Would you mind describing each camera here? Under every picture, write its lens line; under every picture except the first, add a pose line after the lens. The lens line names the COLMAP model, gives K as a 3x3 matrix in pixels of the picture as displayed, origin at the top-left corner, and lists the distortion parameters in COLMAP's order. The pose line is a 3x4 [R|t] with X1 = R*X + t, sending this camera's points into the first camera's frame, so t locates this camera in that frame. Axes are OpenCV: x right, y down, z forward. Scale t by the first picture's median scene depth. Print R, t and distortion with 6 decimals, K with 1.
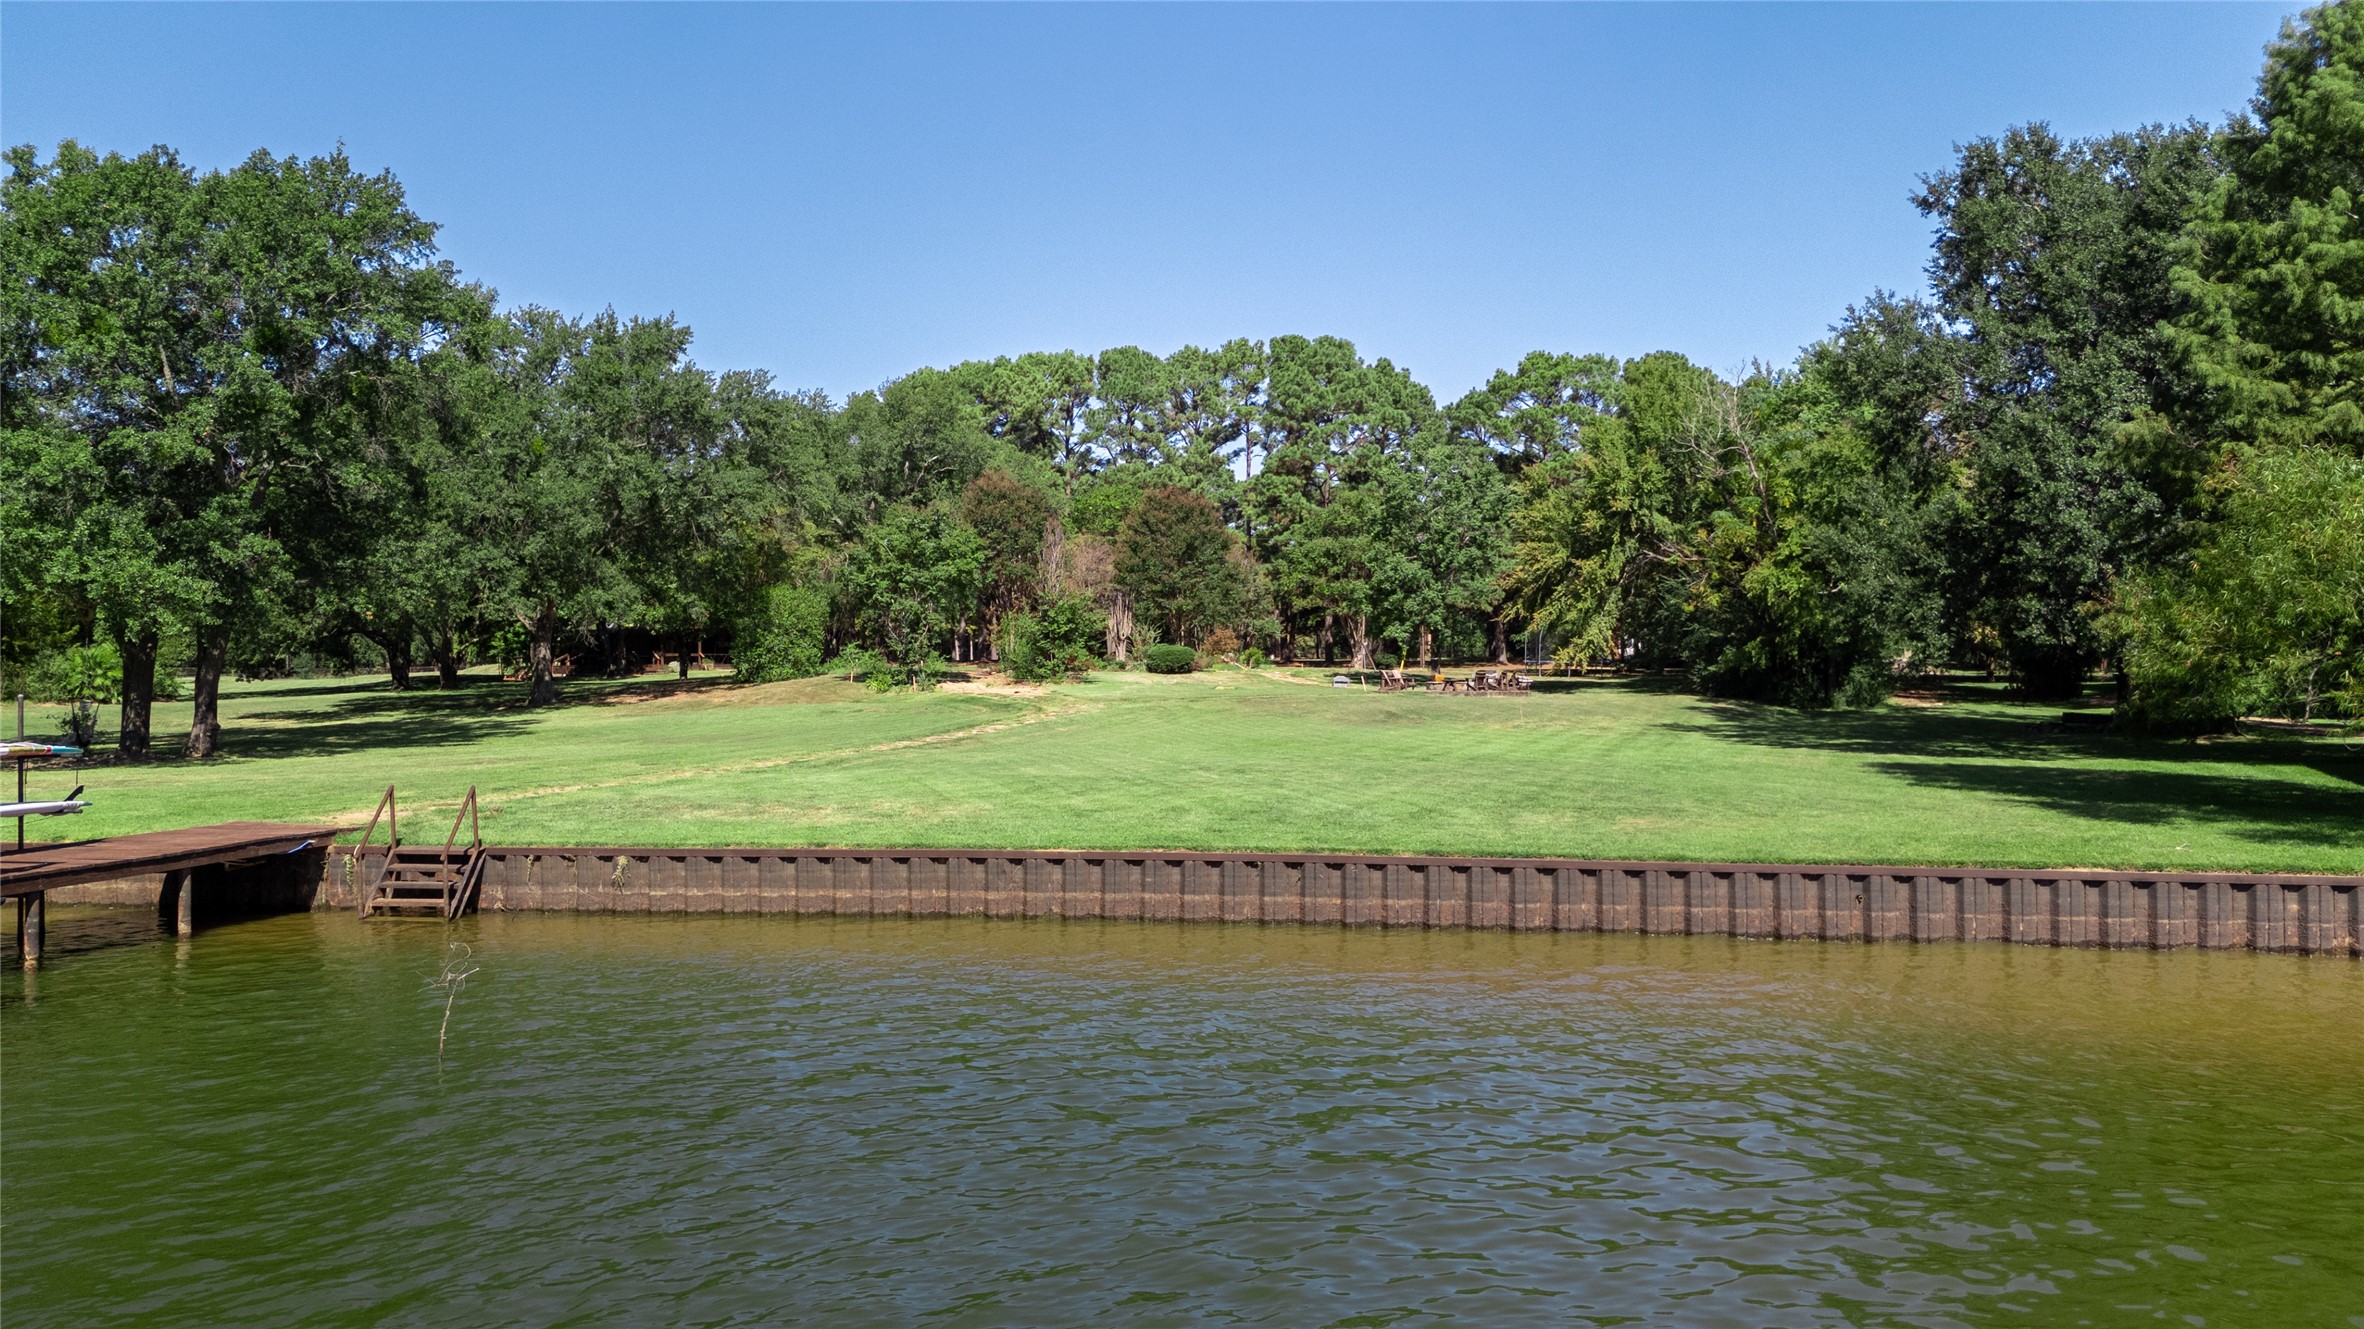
lens RADIAL K [[1663.2, 0, 1193.1], [0, 1663.2, 678.4], [0, 0, 1]] dist [-0.000927, -0.012038]
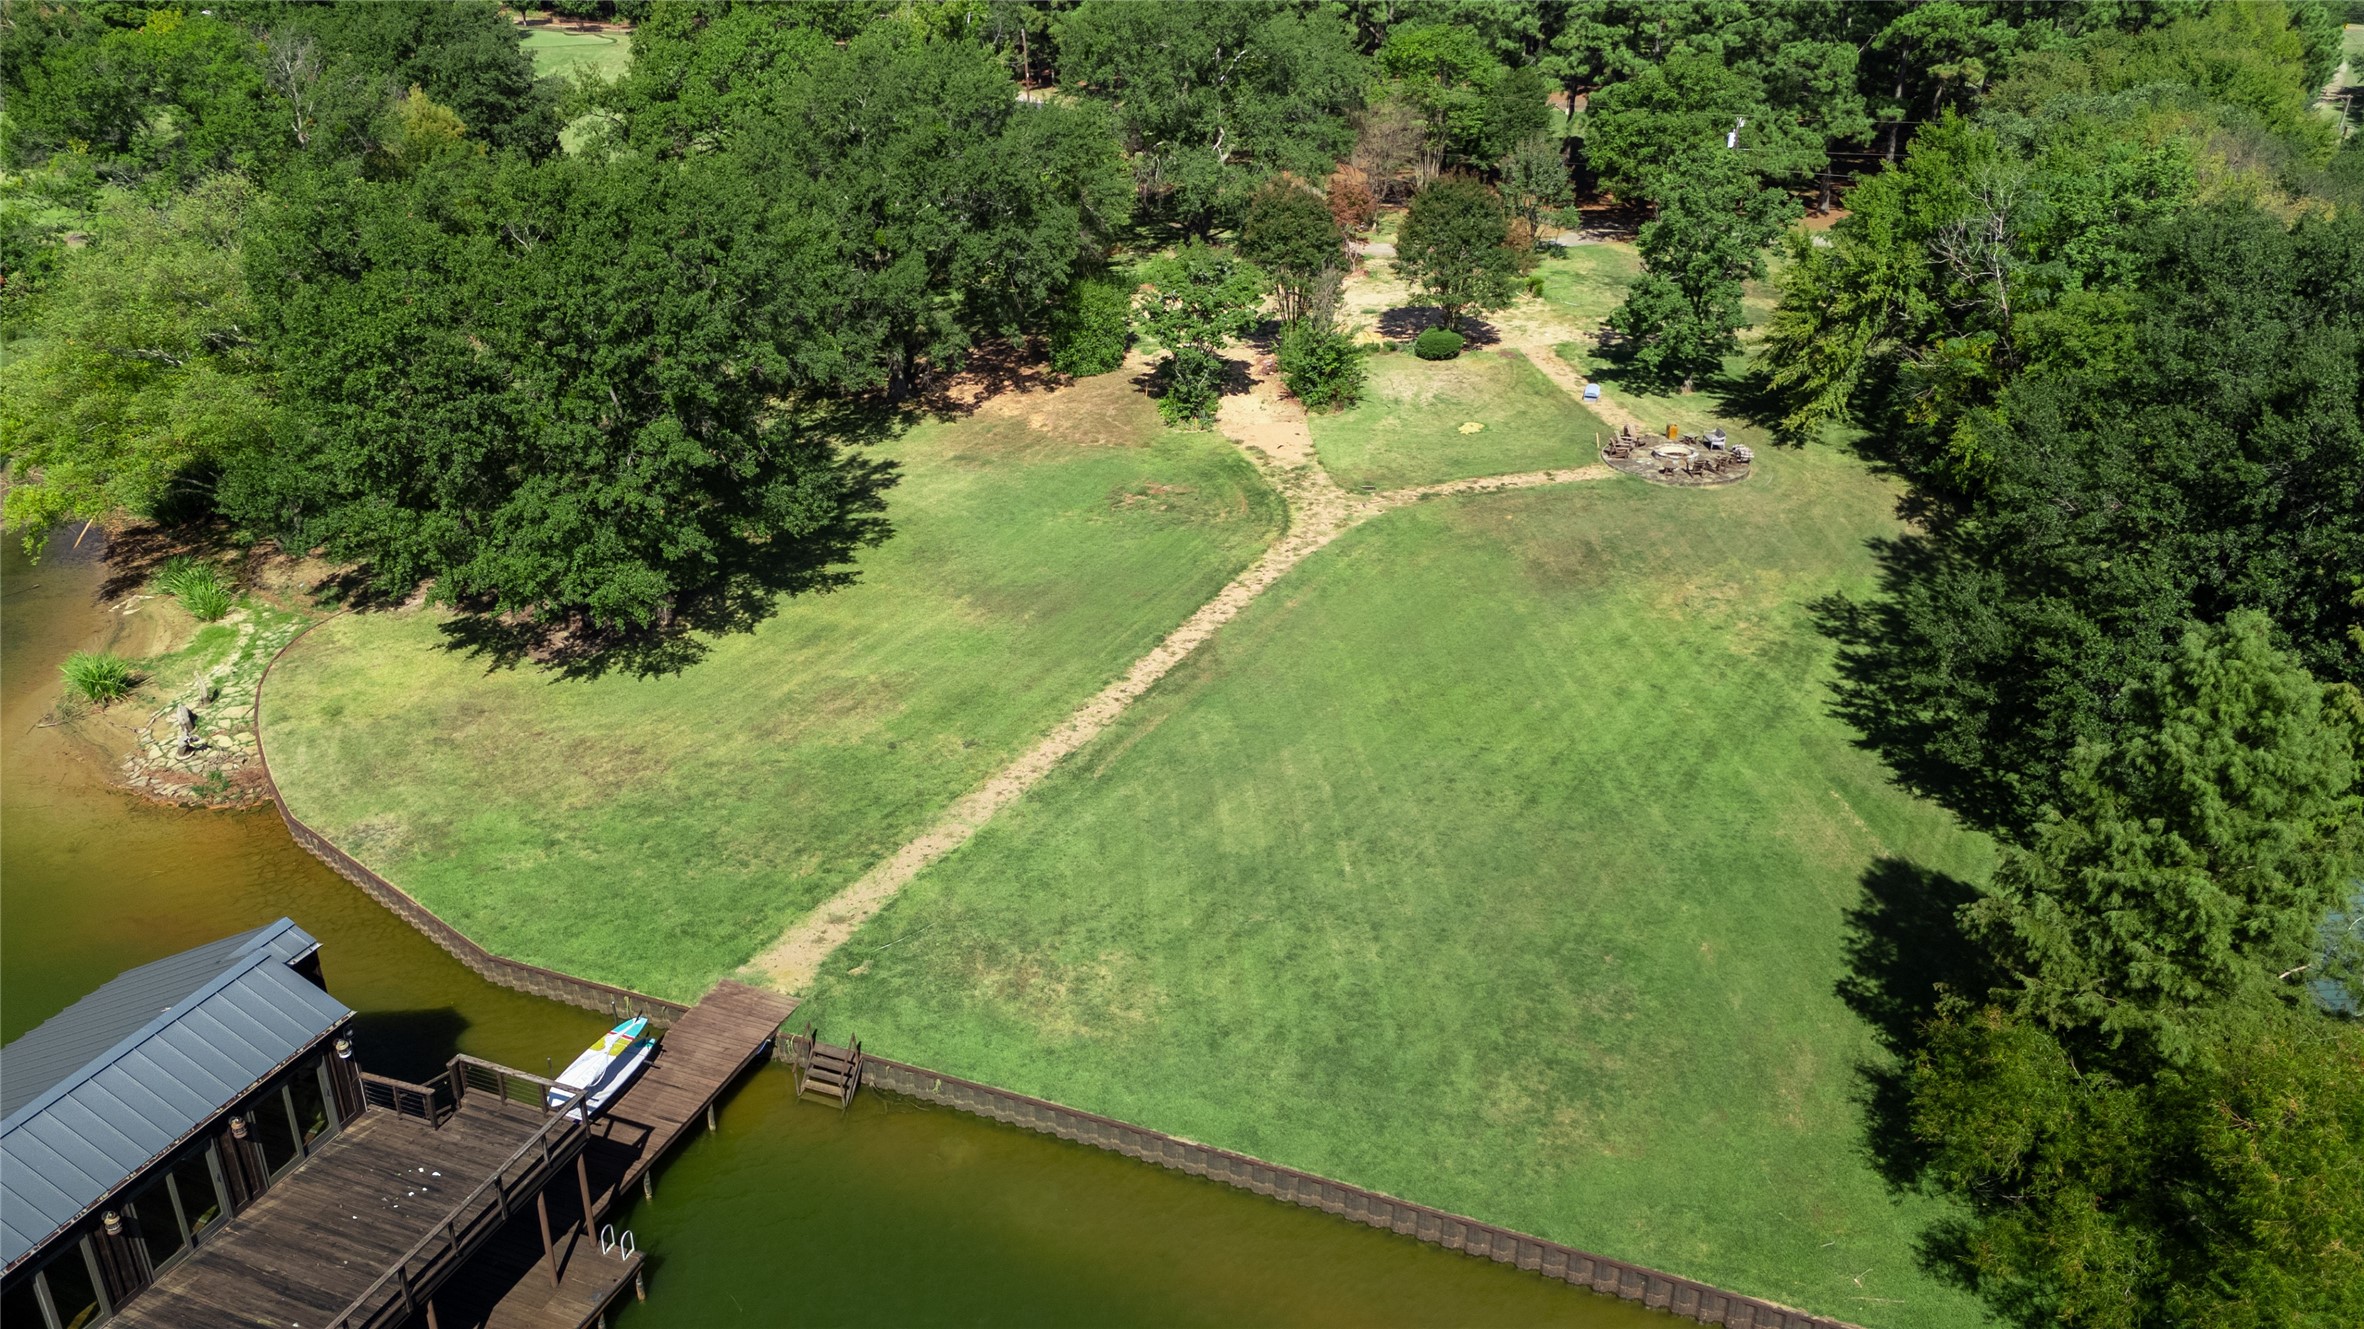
lens RADIAL K [[1663.2, 0, 1180.3], [0, 1663.2, 670.6], [0, 0, 1]] dist [-0.000927, -0.012038]
pose [[0.975362, 0.106431, -0.193238, 0.054632], [-0.013736, 0.903527, 0.428310, -0.284409], [0.220181, -0.415103, 0.882729, -0.085143]]
